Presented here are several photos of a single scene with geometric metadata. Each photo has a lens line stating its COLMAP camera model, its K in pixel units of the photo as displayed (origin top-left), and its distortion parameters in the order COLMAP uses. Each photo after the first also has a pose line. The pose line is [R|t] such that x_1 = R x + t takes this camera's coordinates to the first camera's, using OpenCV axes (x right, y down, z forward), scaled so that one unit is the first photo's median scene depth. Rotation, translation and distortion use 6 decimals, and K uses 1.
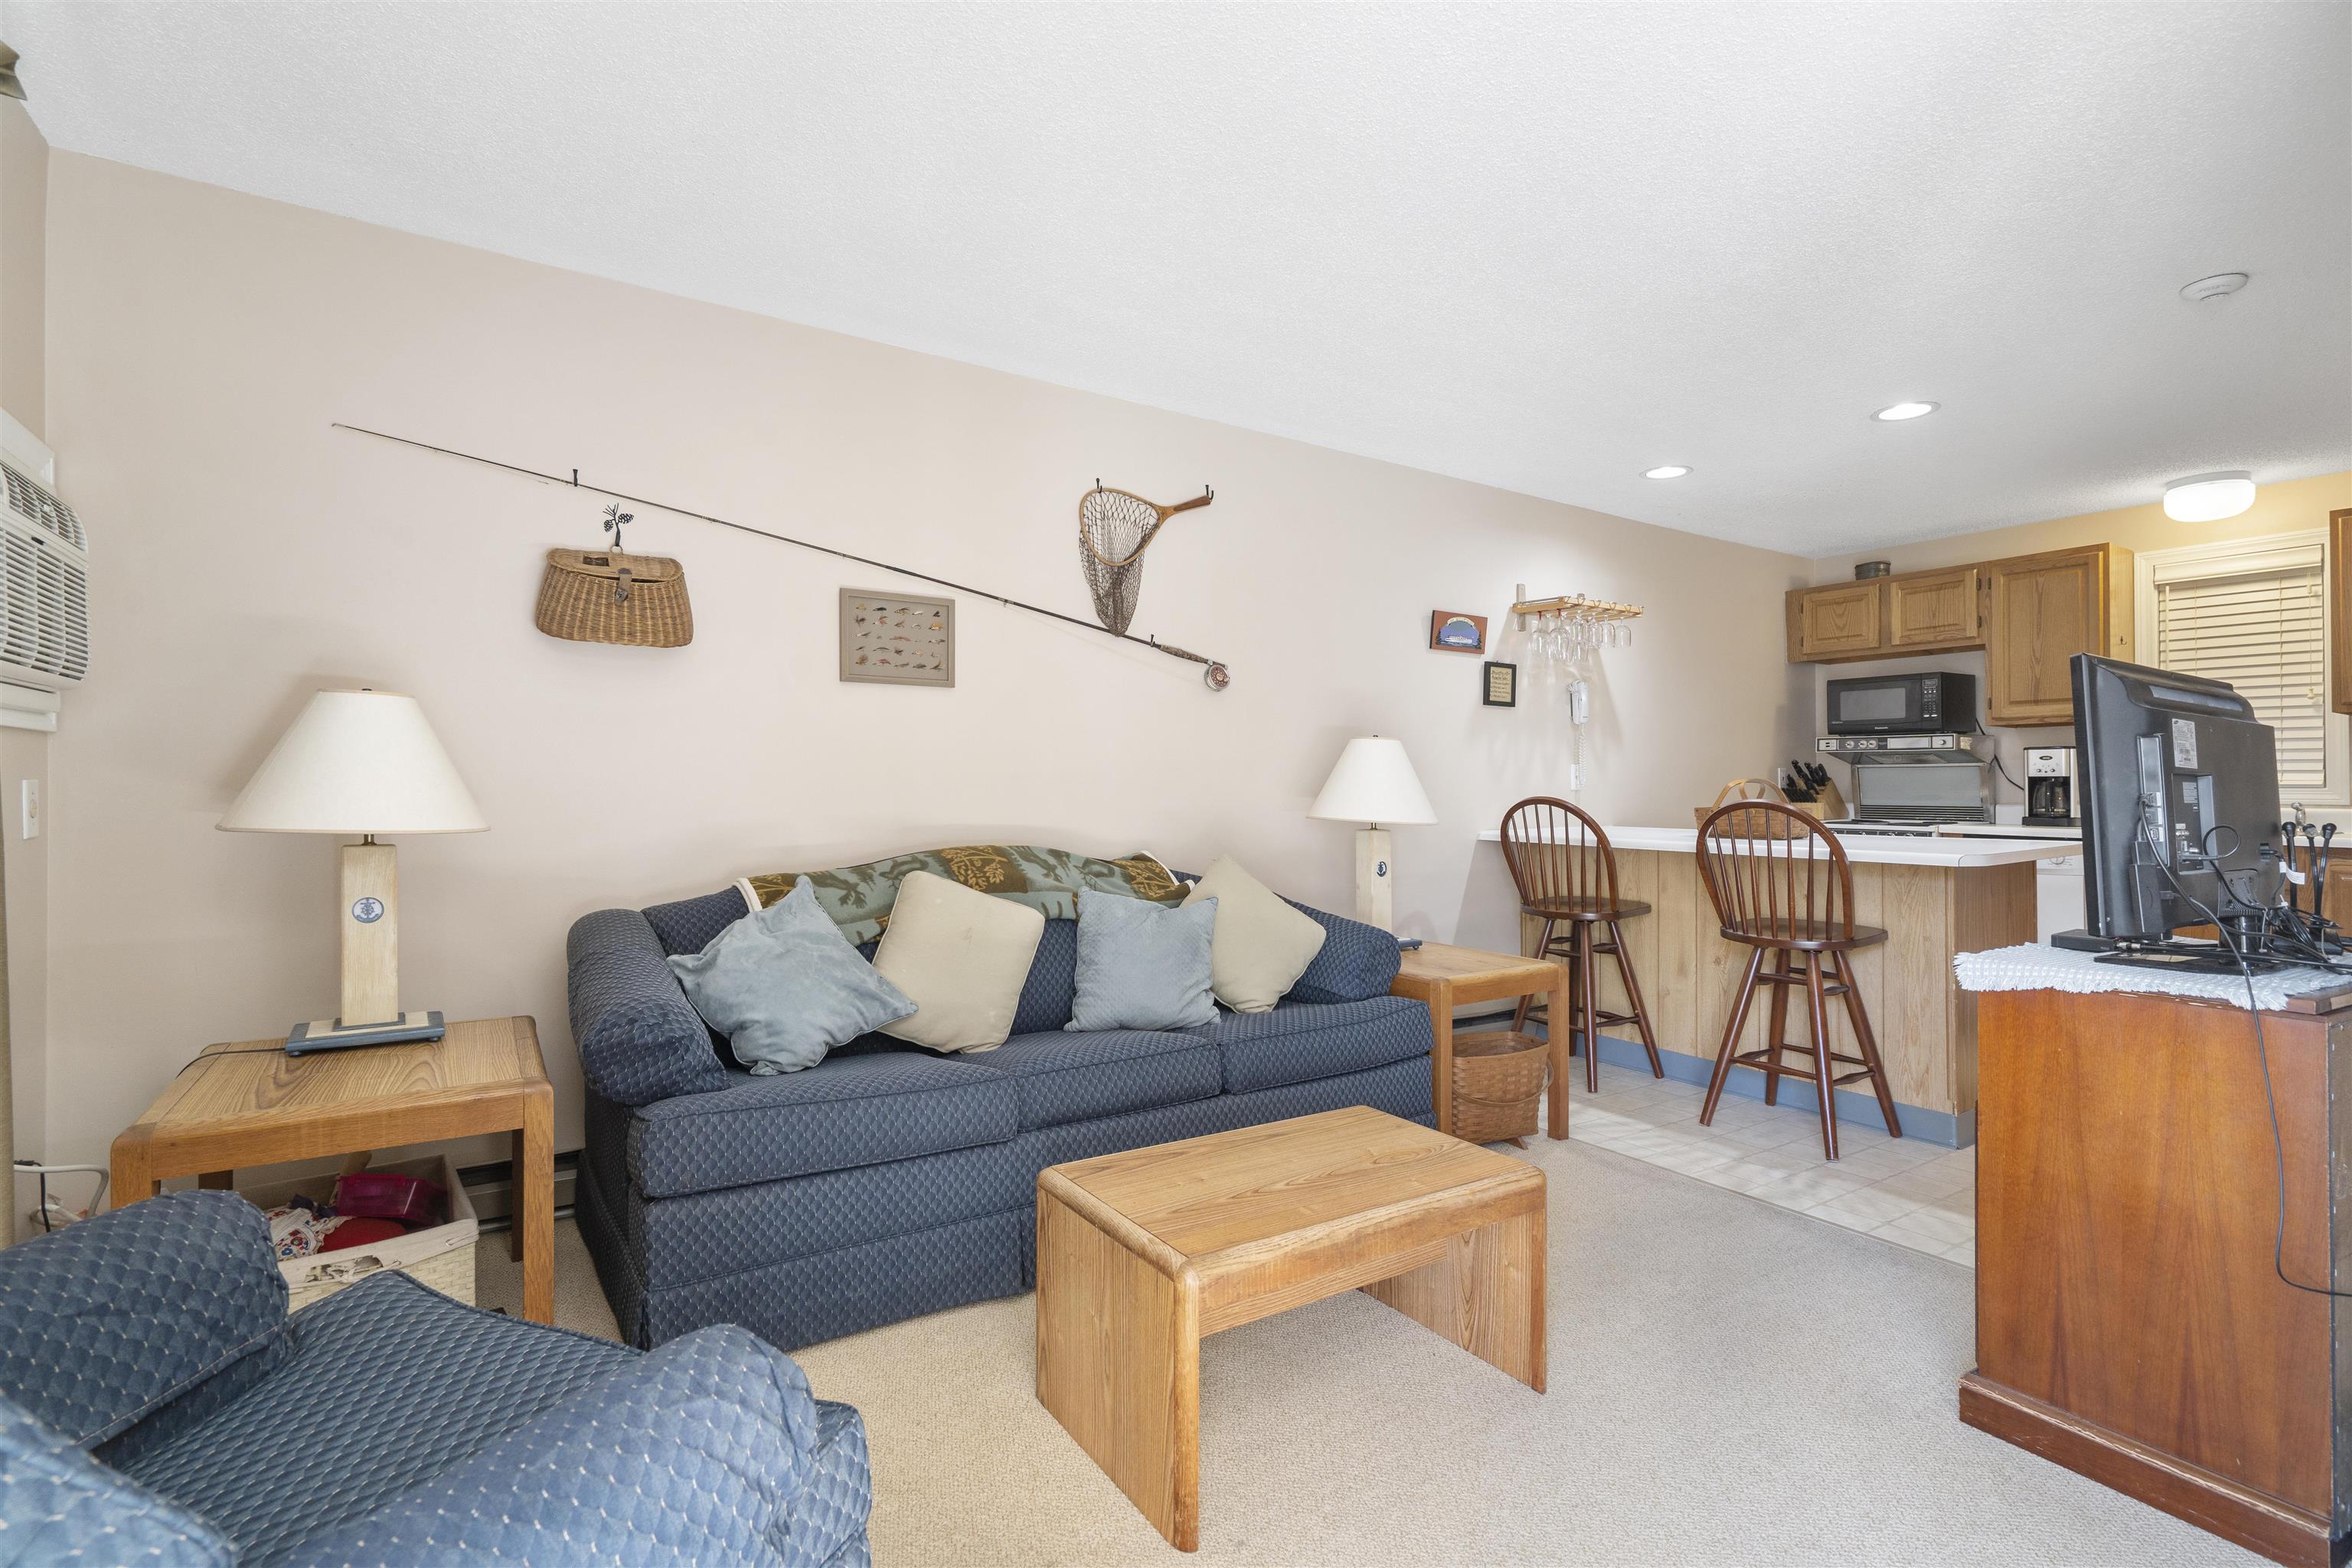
lens RADIAL K [[1096.9, 0, 1174.9], [0, 1096.9, 775.9], [0, 0, 1]] dist [0.000421, 0.001522]
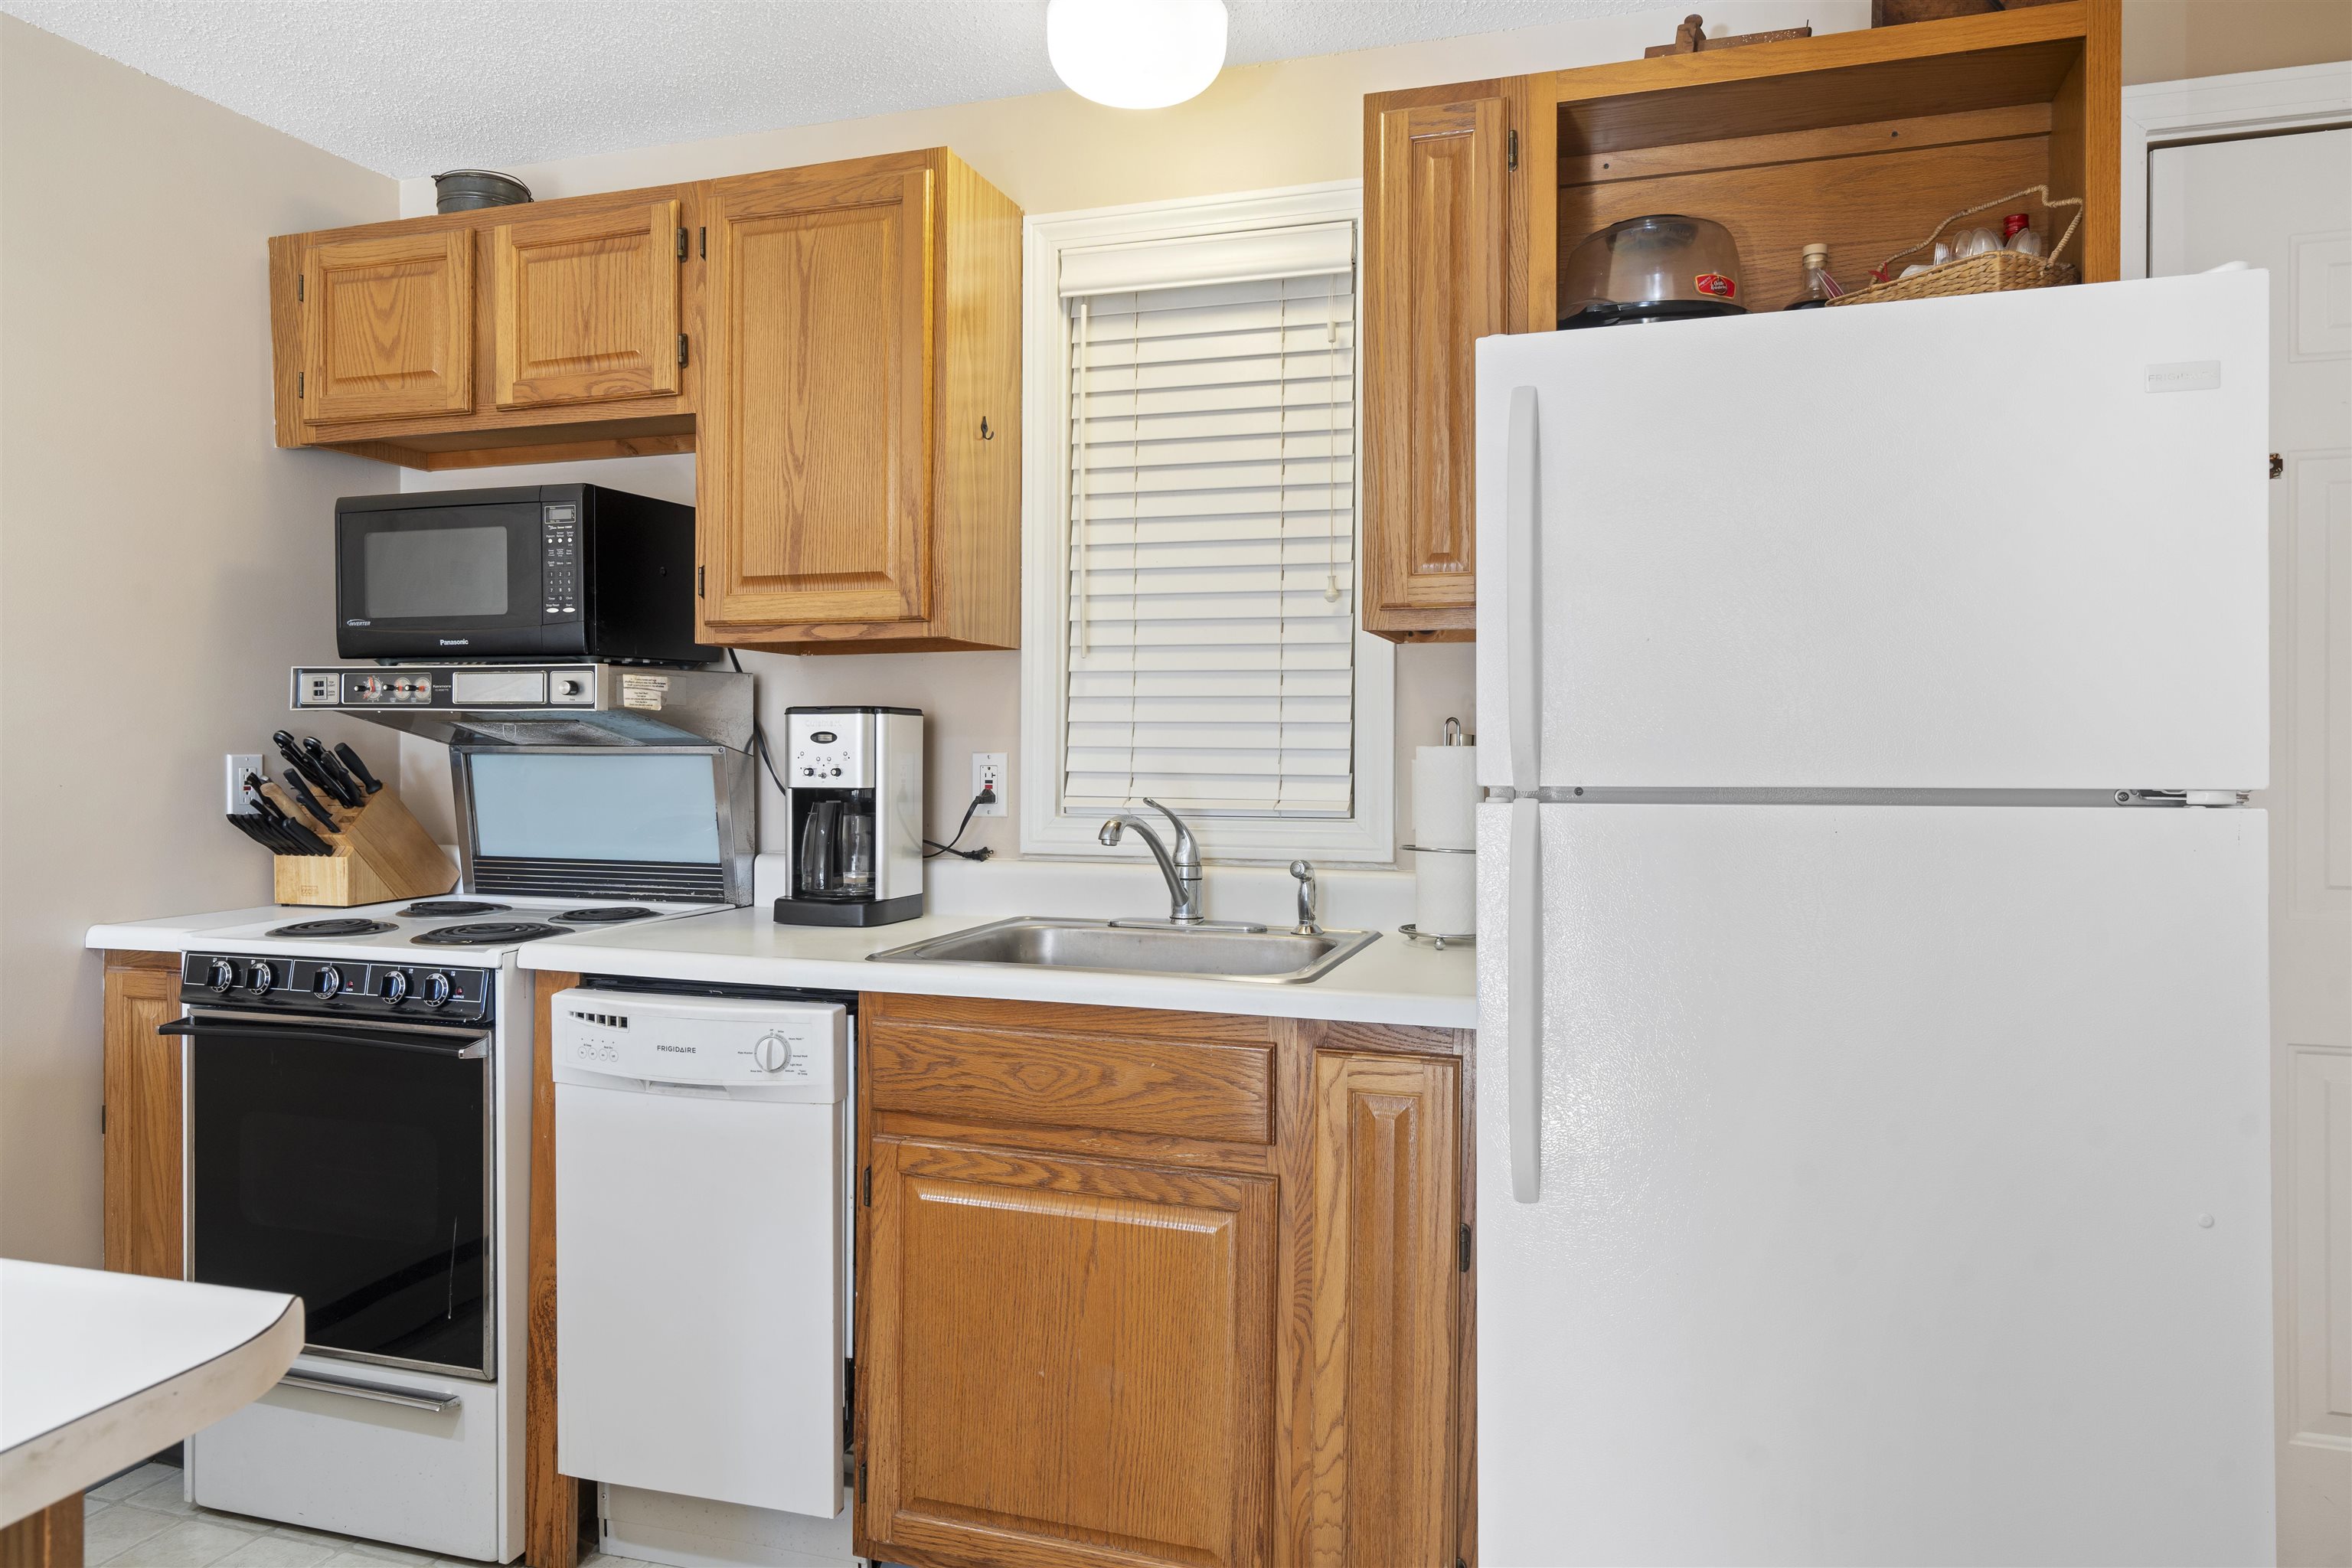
lens RADIAL K [[1543.3, 0, 1180.1], [0, 1543.3, 745.8], [0, 0, 1]] dist [0.001032, -0.000015]
pose [[0.783071, -0.001095, 0.621931, 0.790643], [-0.008178, 0.999894, 0.012057, -0.029145], [-0.621878, -0.014527, 0.782979, 0.732389]]
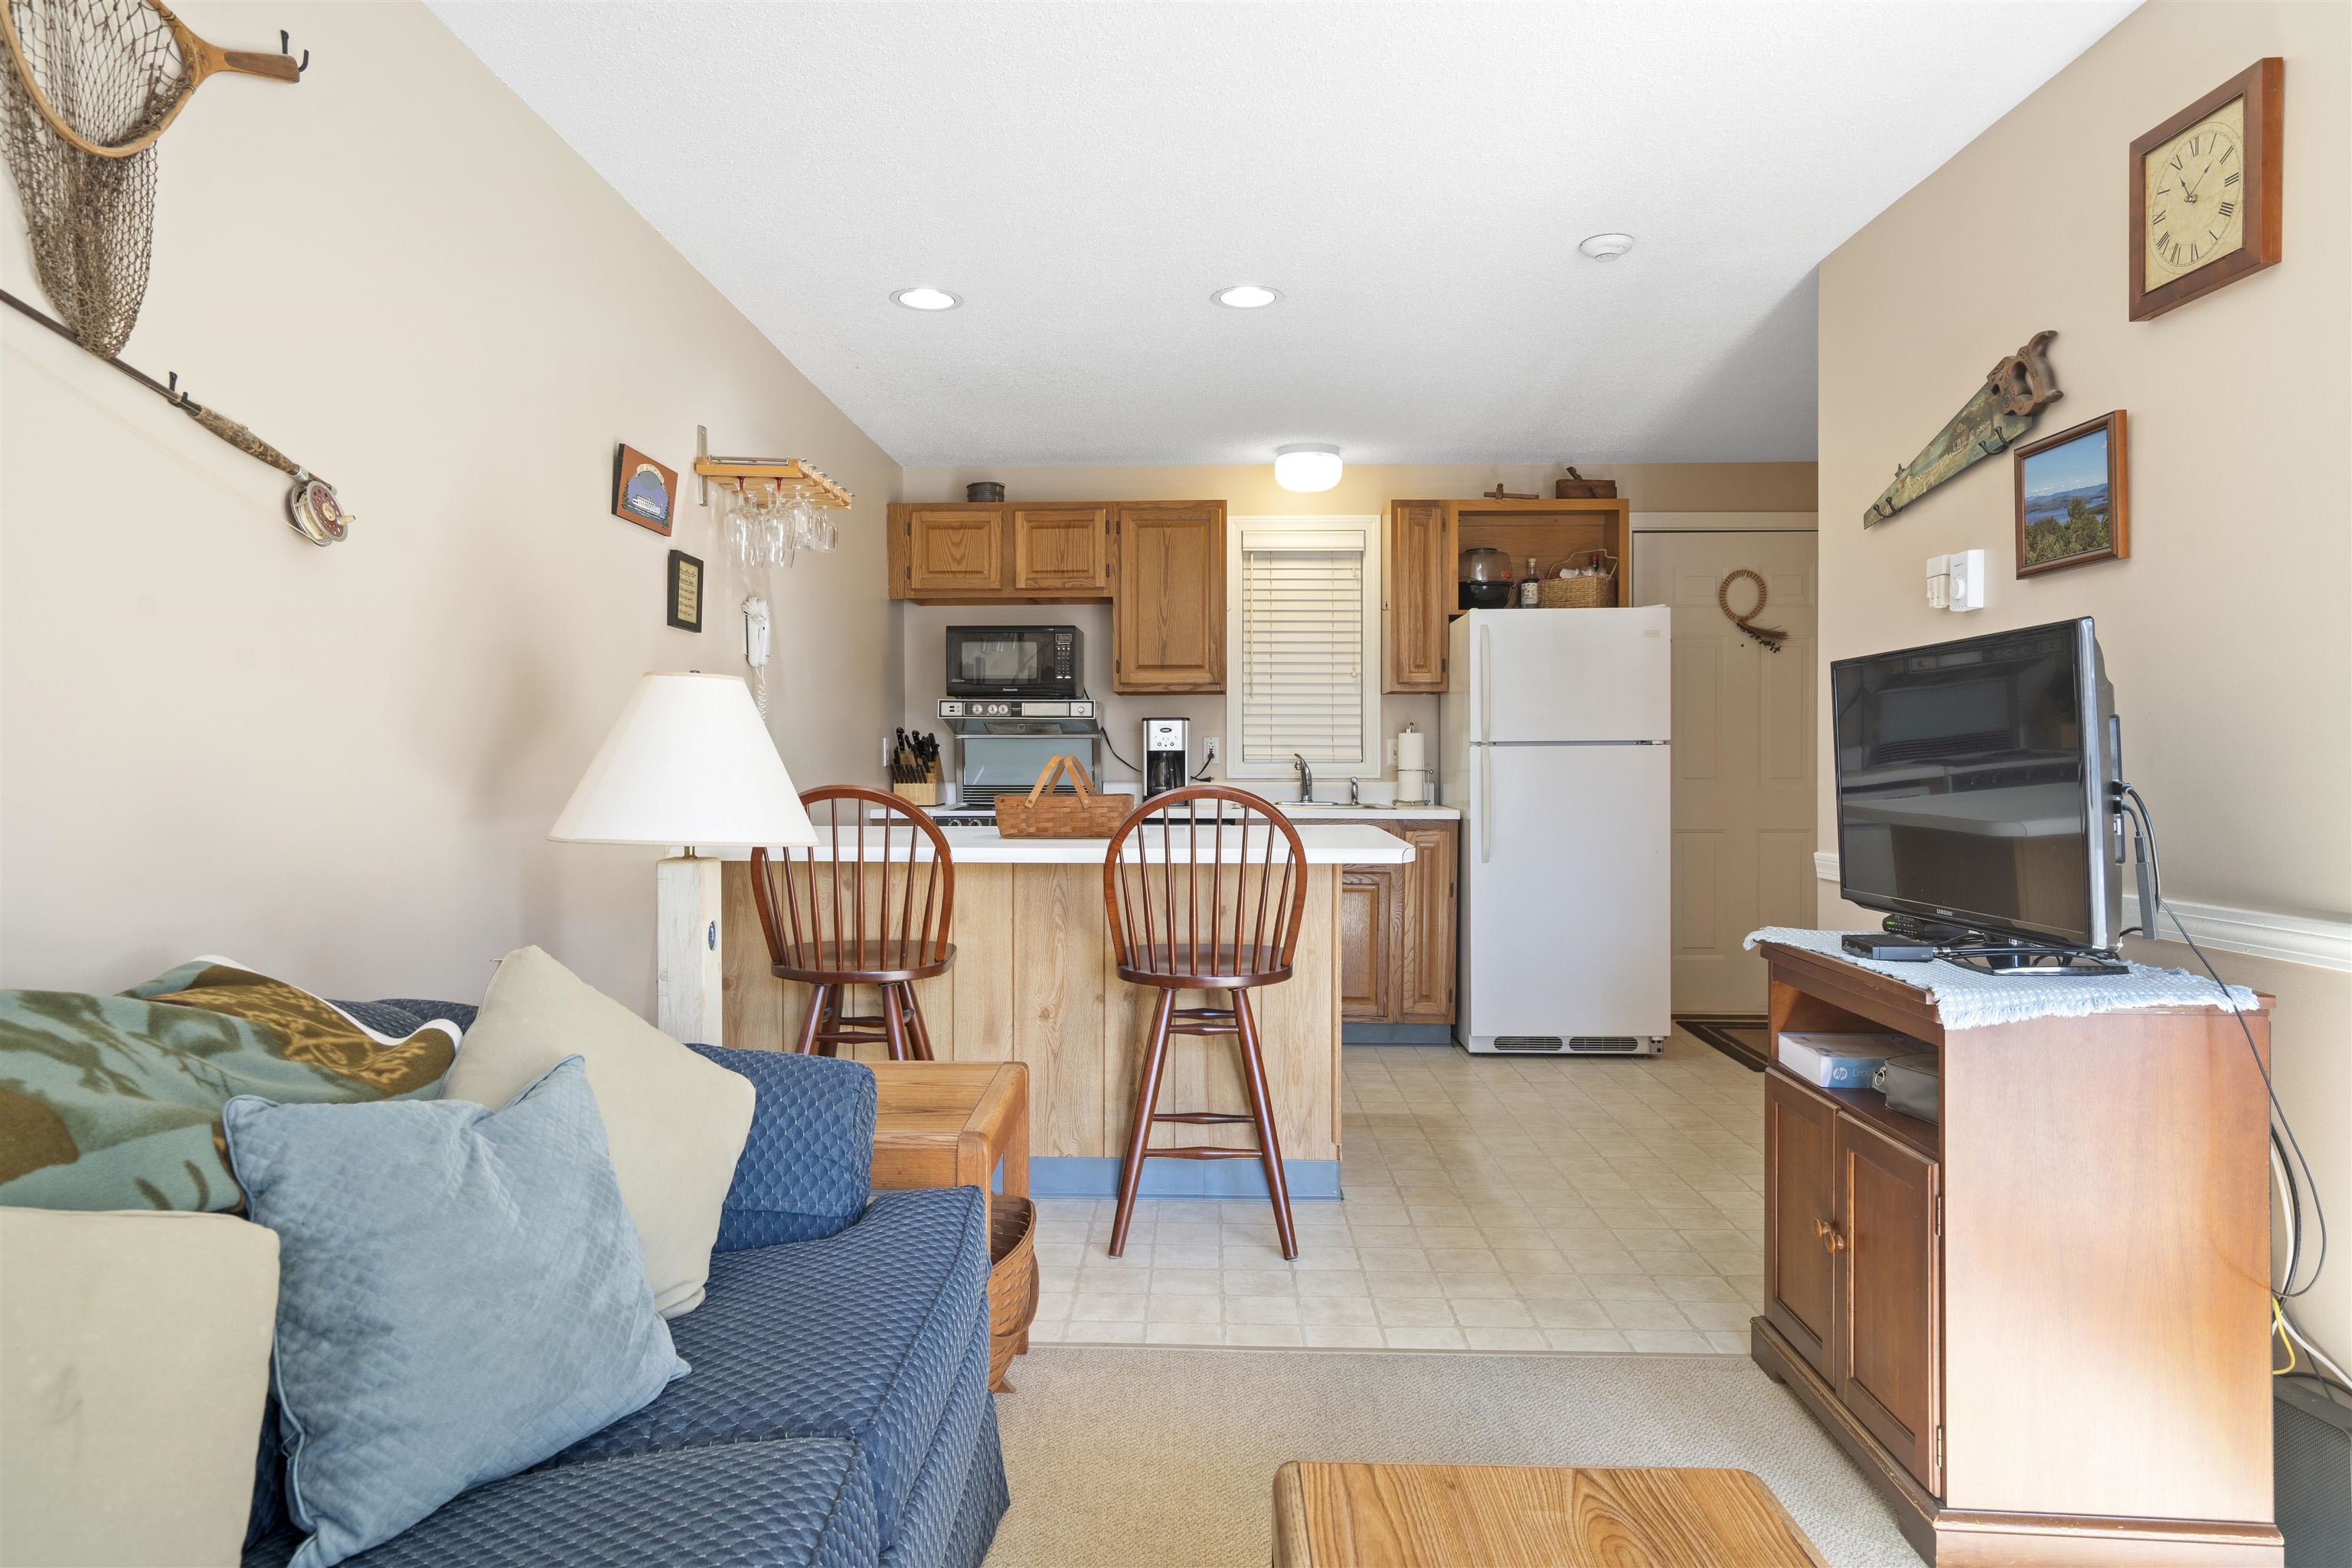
lens RADIAL K [[1425.2, 0, 1176.0], [0, 1425.2, 784.0], [0, 0, 1]] dist [-0.024664, -0.000985]
pose [[0.567763, -0.017160, 0.823013, -0.228009], [-0.007384, 0.999636, 0.025937, -0.003890], [-0.823159, -0.020803, 0.567429, 0.459557]]
